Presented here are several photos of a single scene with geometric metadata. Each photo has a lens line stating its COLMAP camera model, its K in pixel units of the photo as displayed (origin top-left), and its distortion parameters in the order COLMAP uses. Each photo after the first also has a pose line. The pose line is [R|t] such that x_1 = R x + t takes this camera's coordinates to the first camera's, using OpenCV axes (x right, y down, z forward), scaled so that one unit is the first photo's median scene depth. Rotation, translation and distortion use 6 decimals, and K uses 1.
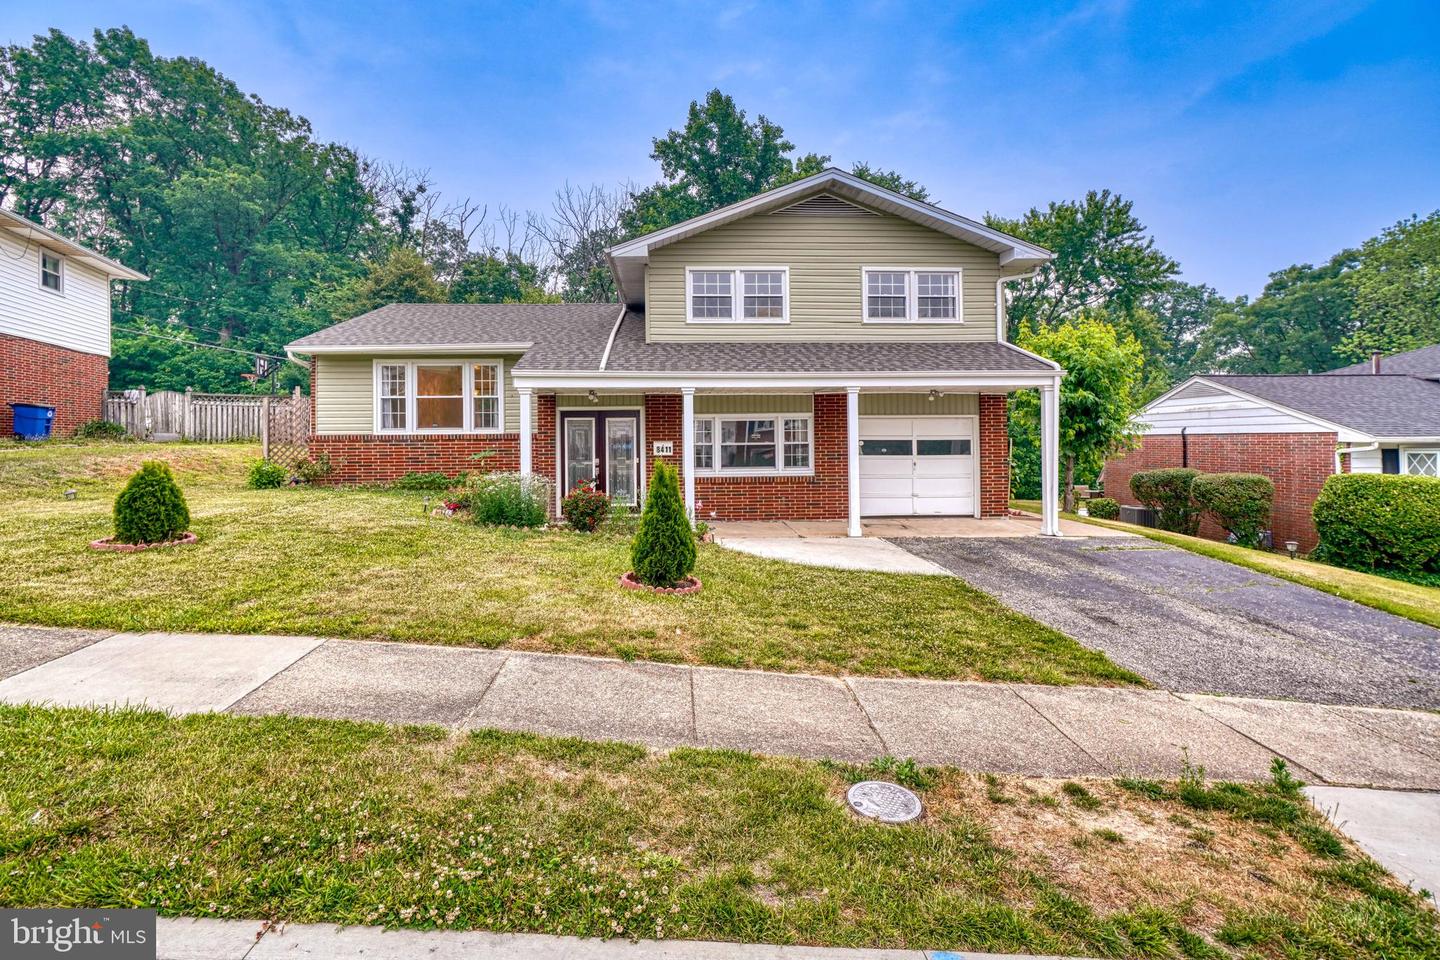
lens RADIAL K [[649.1, 0, 713.4], [0, 649.1, 471.6], [0, 0, 1]] dist [-0.005449, 0.001167]
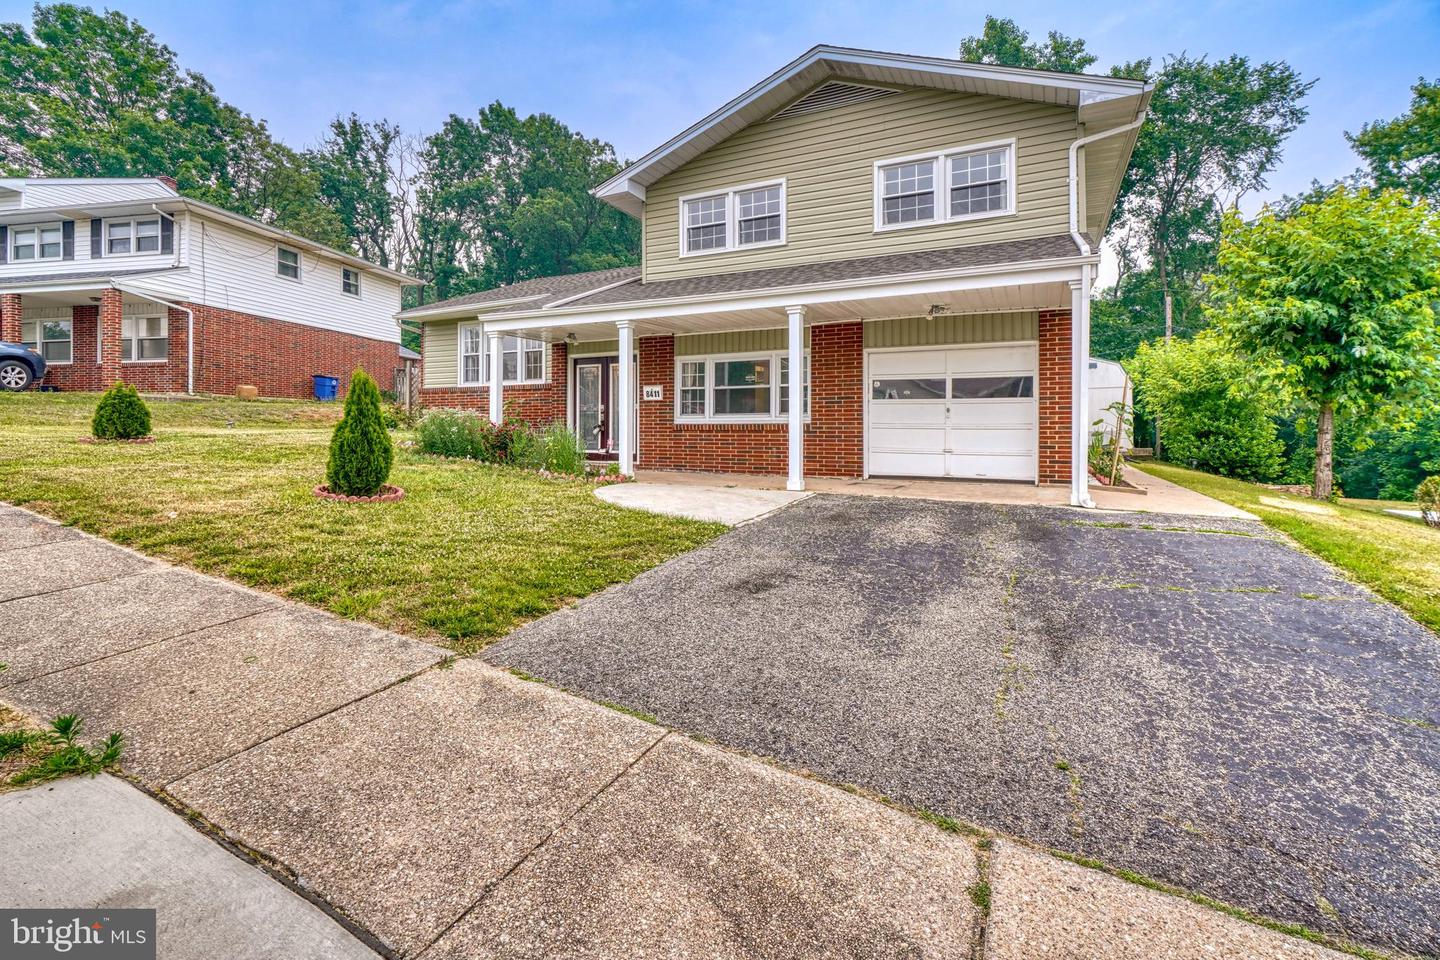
lens RADIAL K [[650.2, 0, 712.6], [0, 650.2, 464.4], [0, 0, 1]] dist [-0.008104, 0.000107]
pose [[0.873725, 0.034373, -0.485204, 0.450482], [-0.030541, 0.999409, 0.015803, 0.049730], [0.485460, 0.001011, 0.874258, 0.202560]]
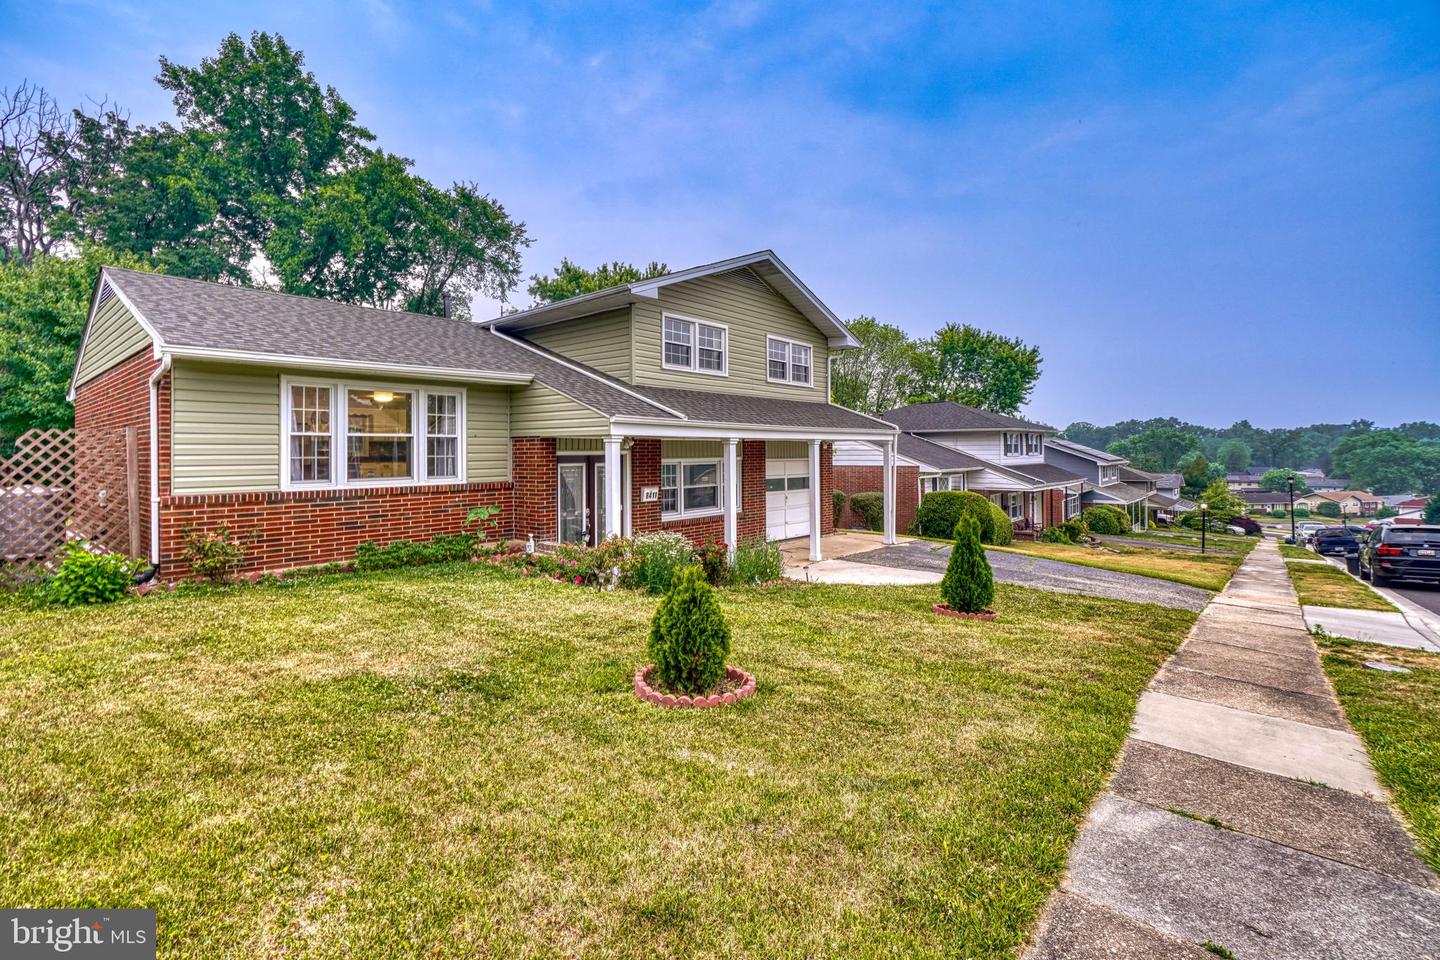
lens RADIAL K [[642.6, 0, 710.3], [0, 642.6, 478.2], [0, 0, 1]] dist [-0.000444, 0.000815]
pose [[0.702962, -0.025037, 0.710787, -0.682469], [0.038726, 0.999245, -0.003102, -0.051836], [-0.710173, 0.029707, 0.703400, 0.247734]]
